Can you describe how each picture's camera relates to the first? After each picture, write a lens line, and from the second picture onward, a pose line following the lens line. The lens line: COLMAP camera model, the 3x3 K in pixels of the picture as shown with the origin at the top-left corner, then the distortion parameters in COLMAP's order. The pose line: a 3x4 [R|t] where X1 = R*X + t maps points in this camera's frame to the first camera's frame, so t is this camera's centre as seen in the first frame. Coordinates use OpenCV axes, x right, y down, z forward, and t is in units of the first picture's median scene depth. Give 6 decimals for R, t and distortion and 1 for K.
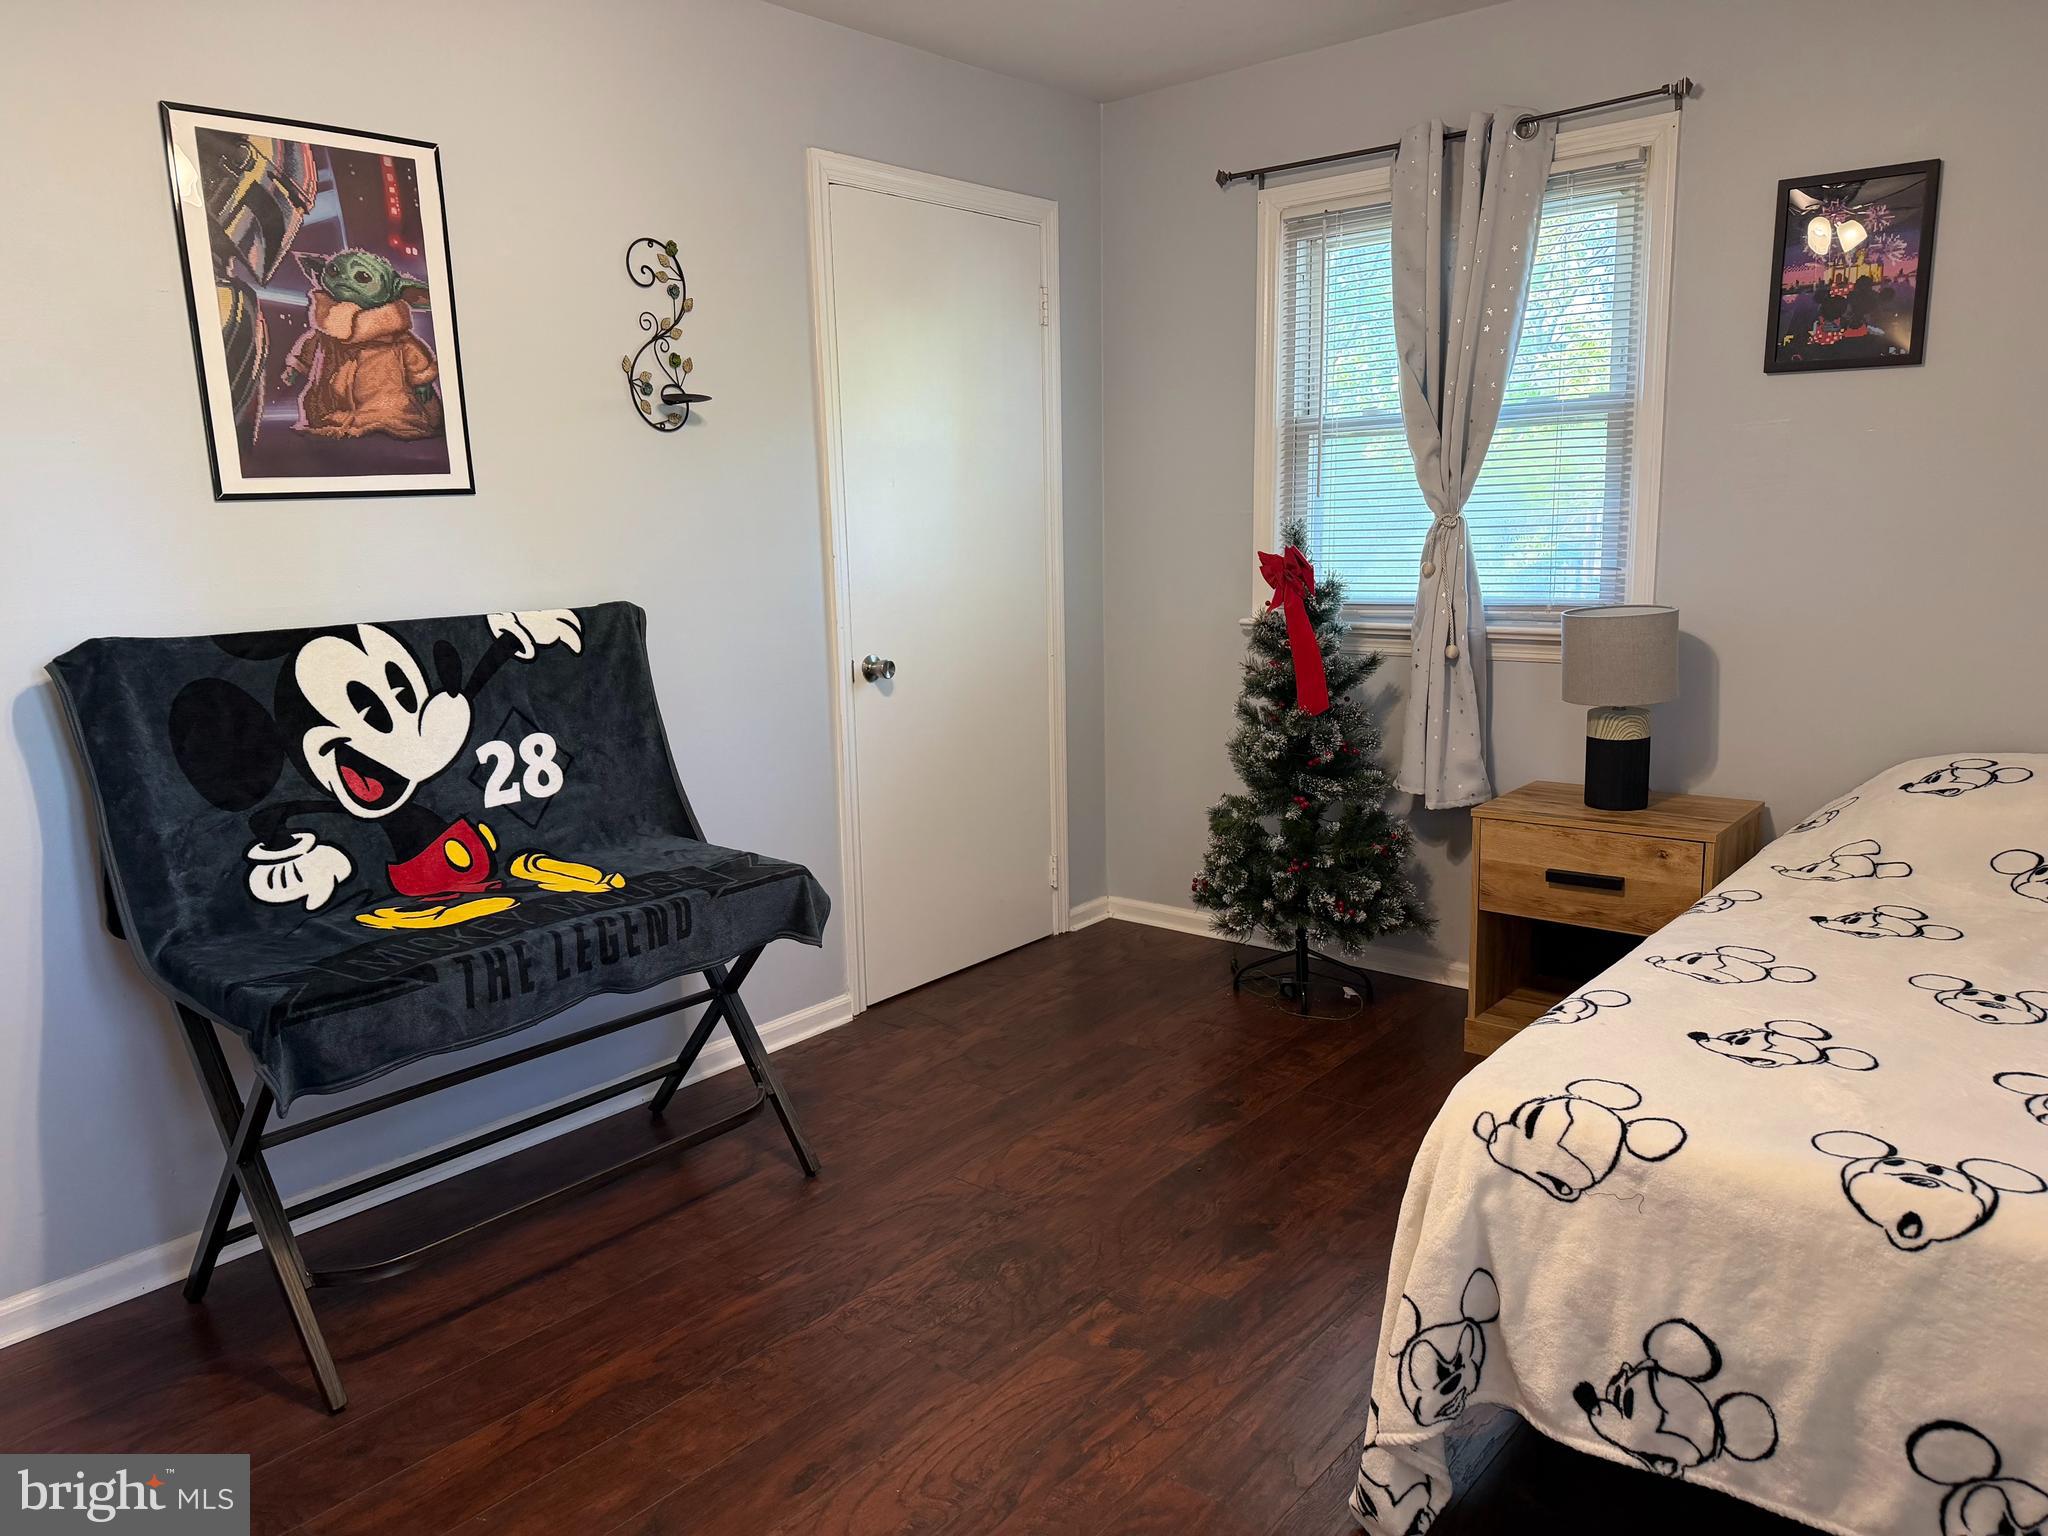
lens RADIAL K [[1448.8, 0, 1019.7], [0, 1448.8, 771.8], [0, 0, 1]] dist [0.058214, -0.065355]
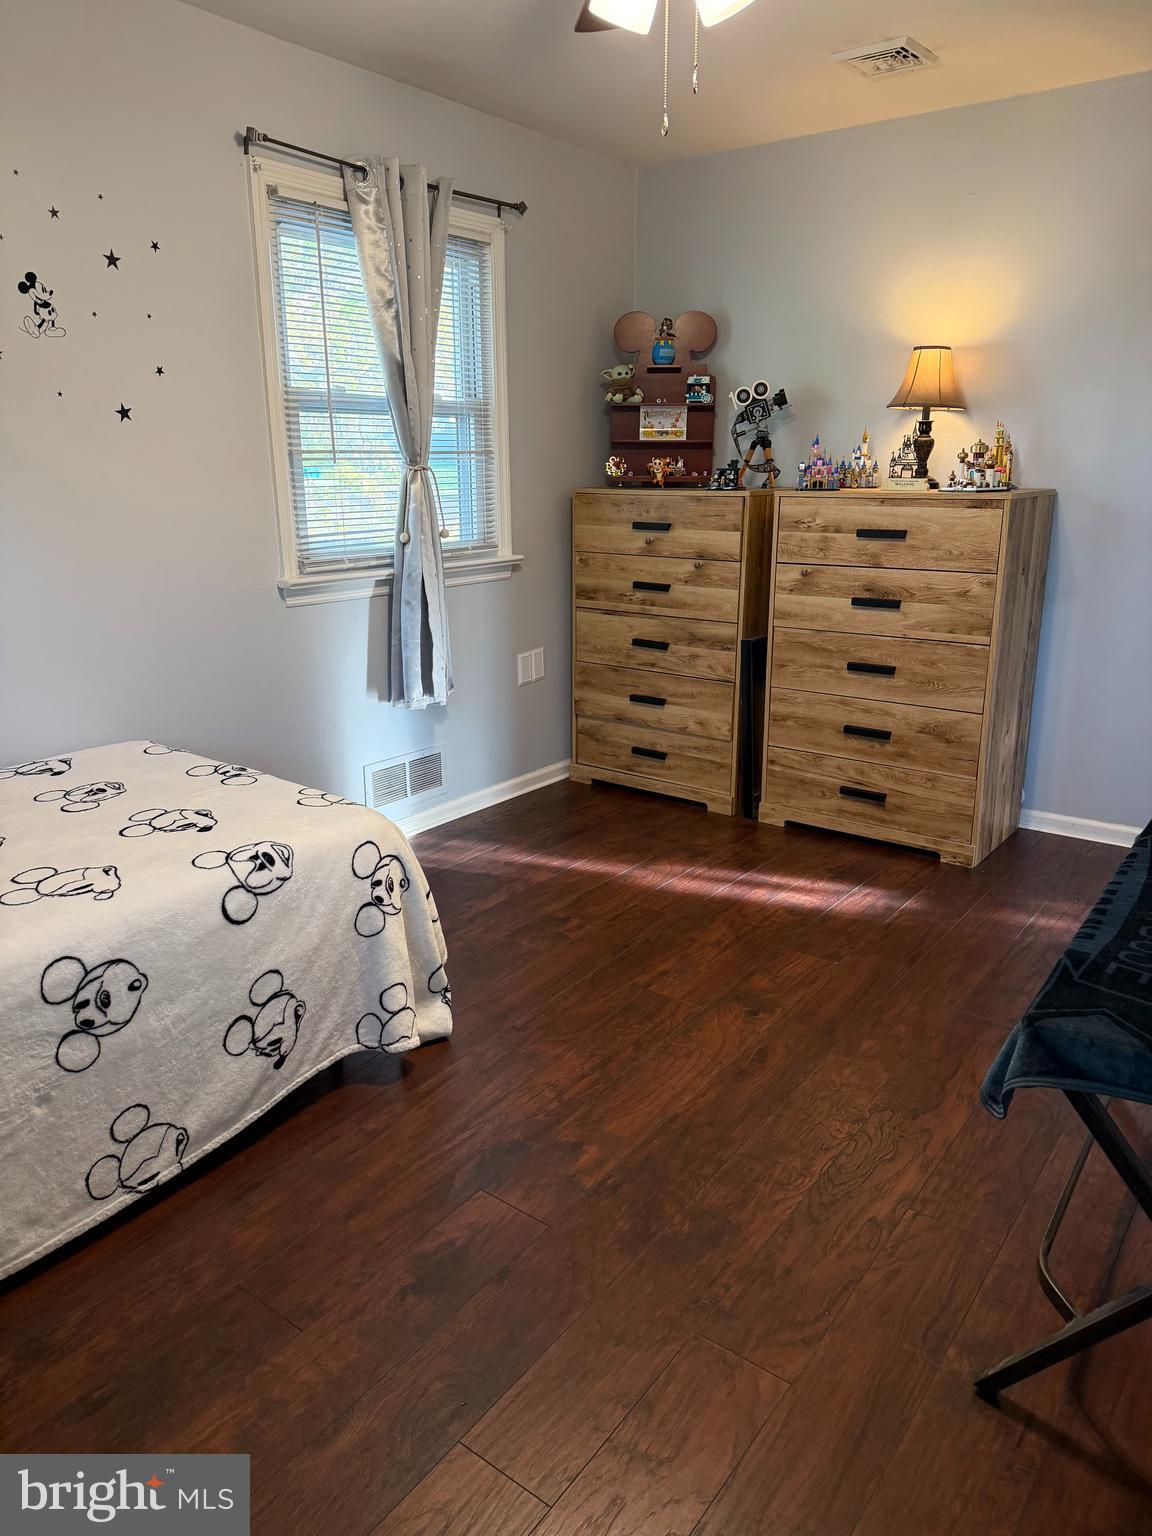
lens RADIAL K [[1062.3, 0, 578.2], [0, 1062.3, 775.9], [0, 0, 1]] dist [0.102411, -0.159356]
pose [[-0.996003, 0.051023, -0.073311, 0.097734], [0.011794, 0.888721, 0.458296, -0.268116], [0.088537, 0.455600, -0.885771, 1.378326]]
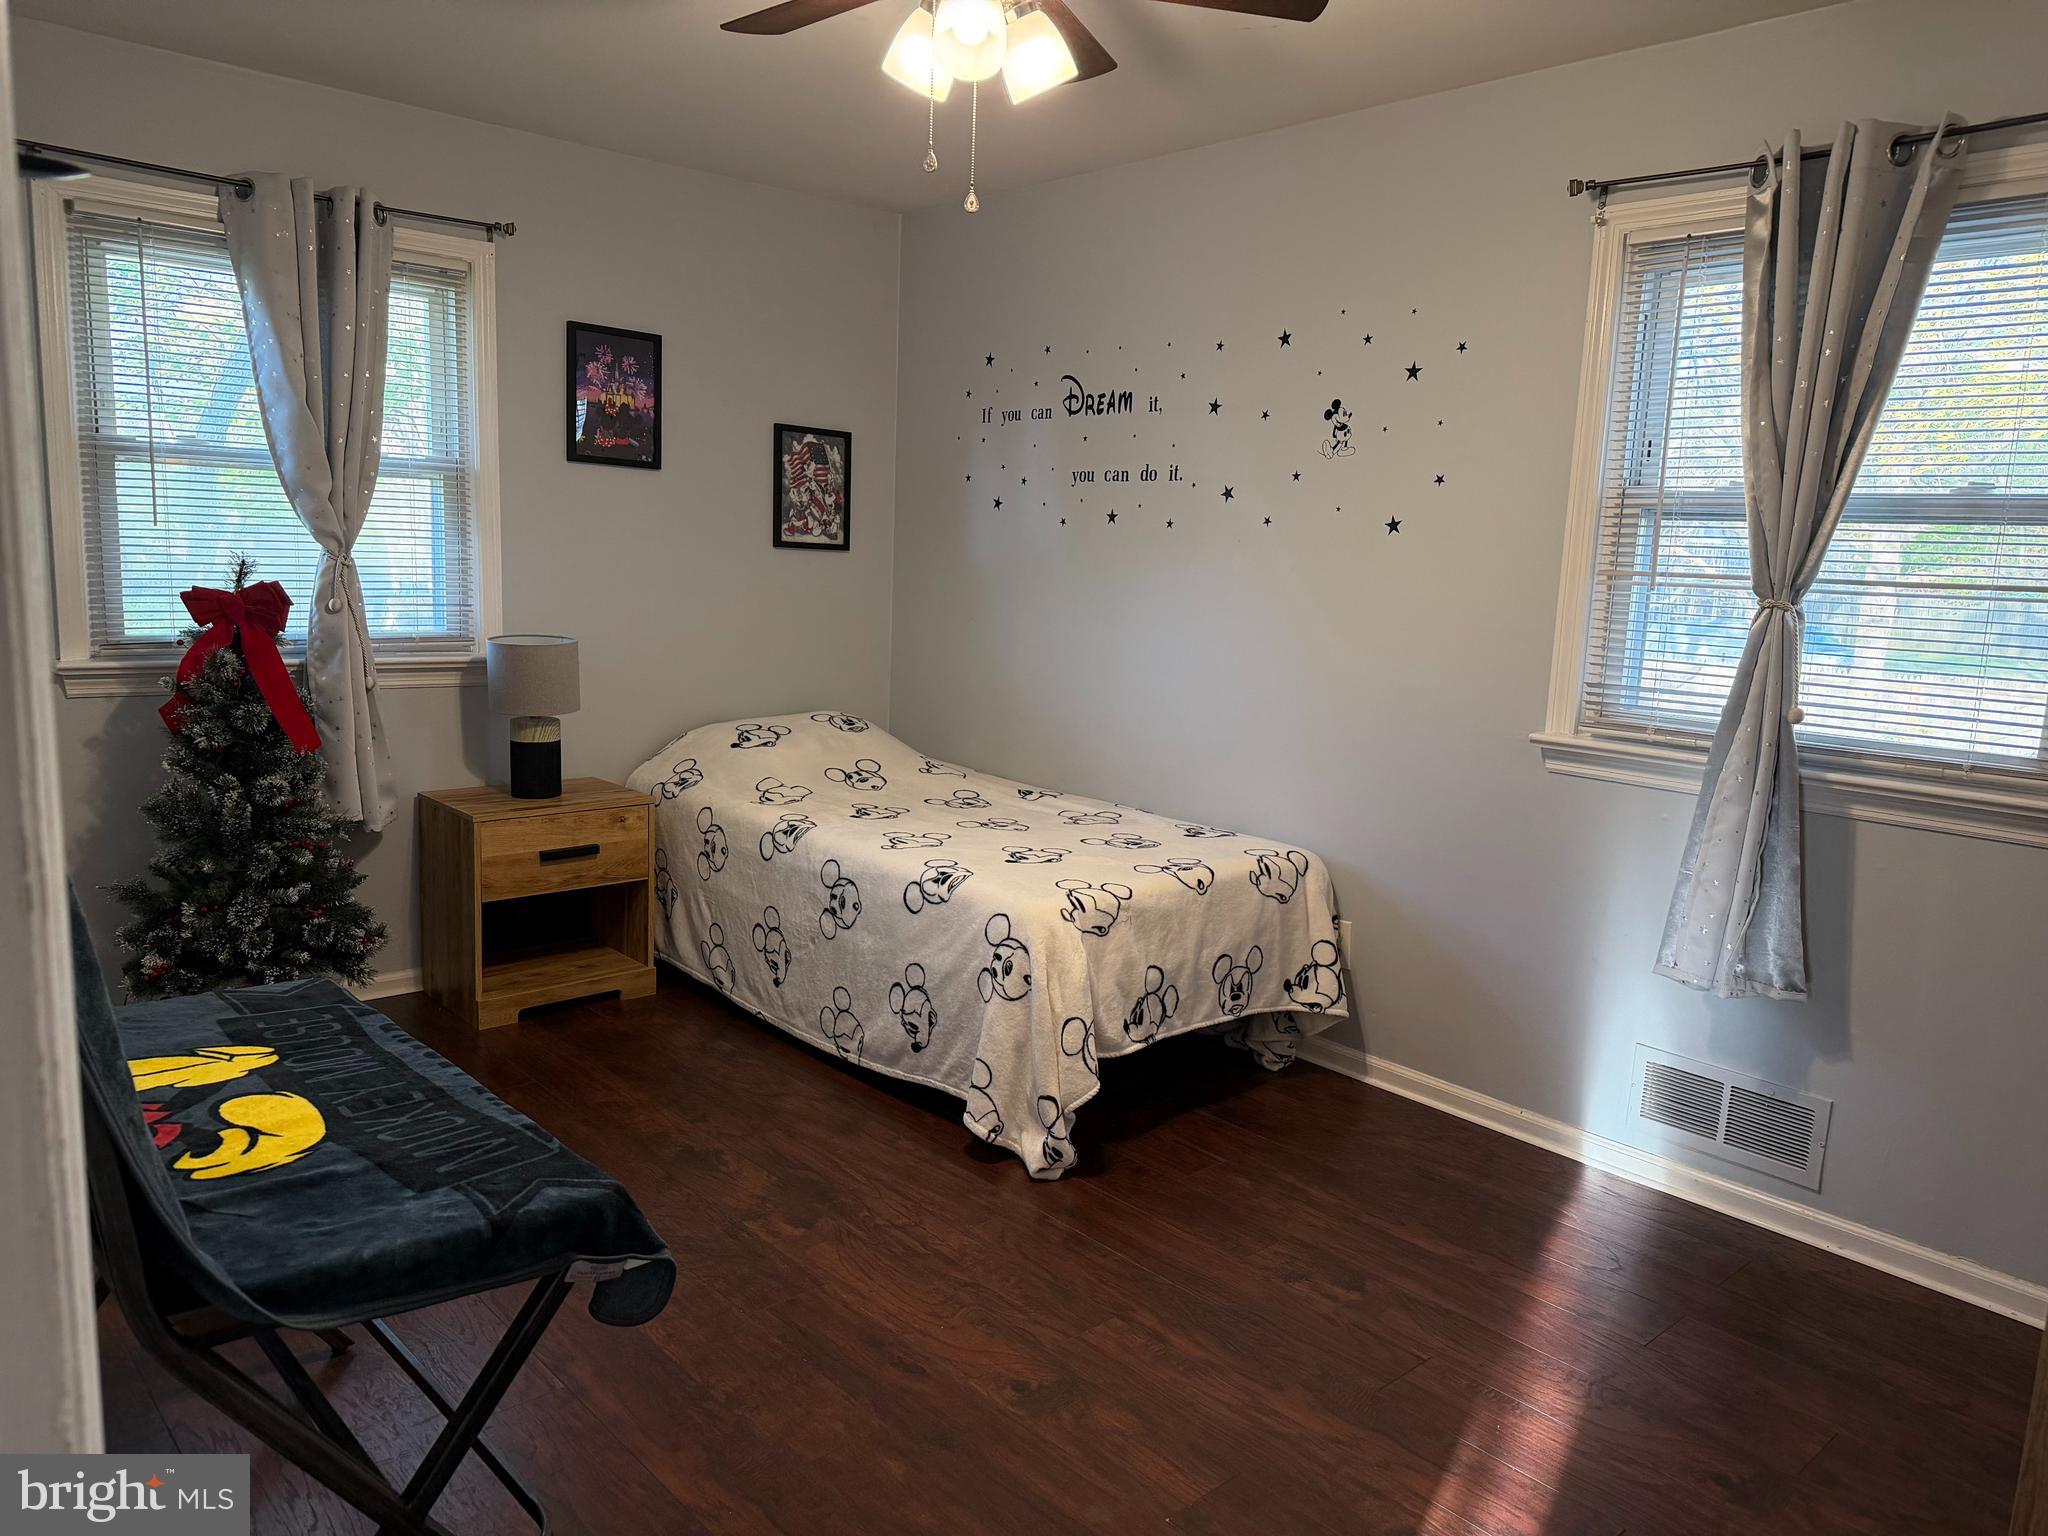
lens RADIAL K [[1455.7, 0, 1043.5], [0, 1455.7, 782.0], [0, 0, 1]] dist [0.068847, -0.069504]
pose [[0.114863, -0.127939, 0.985108, -0.905786], [0.137138, 0.984219, 0.111833, -0.080516], [-0.983870, 0.122250, 0.130596, 0.479659]]
